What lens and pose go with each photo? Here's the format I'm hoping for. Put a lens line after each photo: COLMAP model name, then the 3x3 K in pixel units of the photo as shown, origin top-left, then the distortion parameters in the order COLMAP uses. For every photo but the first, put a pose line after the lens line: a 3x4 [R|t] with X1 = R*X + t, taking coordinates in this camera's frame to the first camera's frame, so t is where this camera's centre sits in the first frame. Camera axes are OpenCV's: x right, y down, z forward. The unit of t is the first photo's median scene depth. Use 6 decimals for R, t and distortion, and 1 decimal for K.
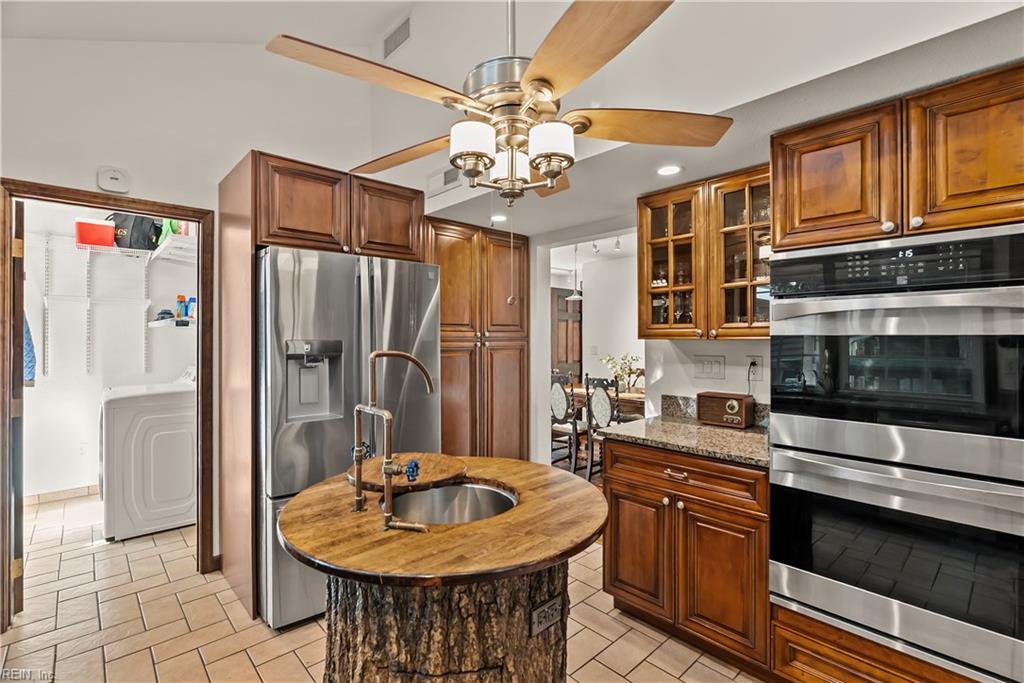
lens RADIAL K [[465.3, 0, 508.9], [0, 465.3, 337.8], [0, 0, 1]] dist [-0.008207, 0.002214]
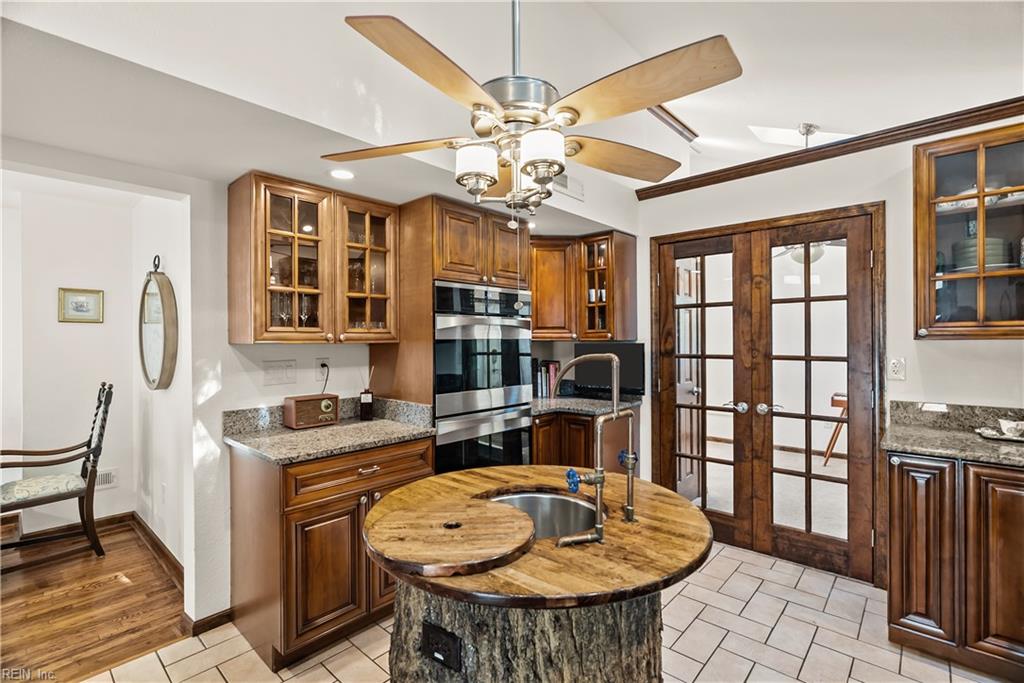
lens RADIAL K [[465.3, 0, 511.9], [0, 465.3, 341.0], [0, 0, 1]] dist [-0.008207, 0.002214]
pose [[-0.092550, 0.004953, 0.995696, -0.663173], [0.005071, 0.999977, -0.004503, 0.005174], [-0.995695, 0.004633, -0.092573, 0.707290]]
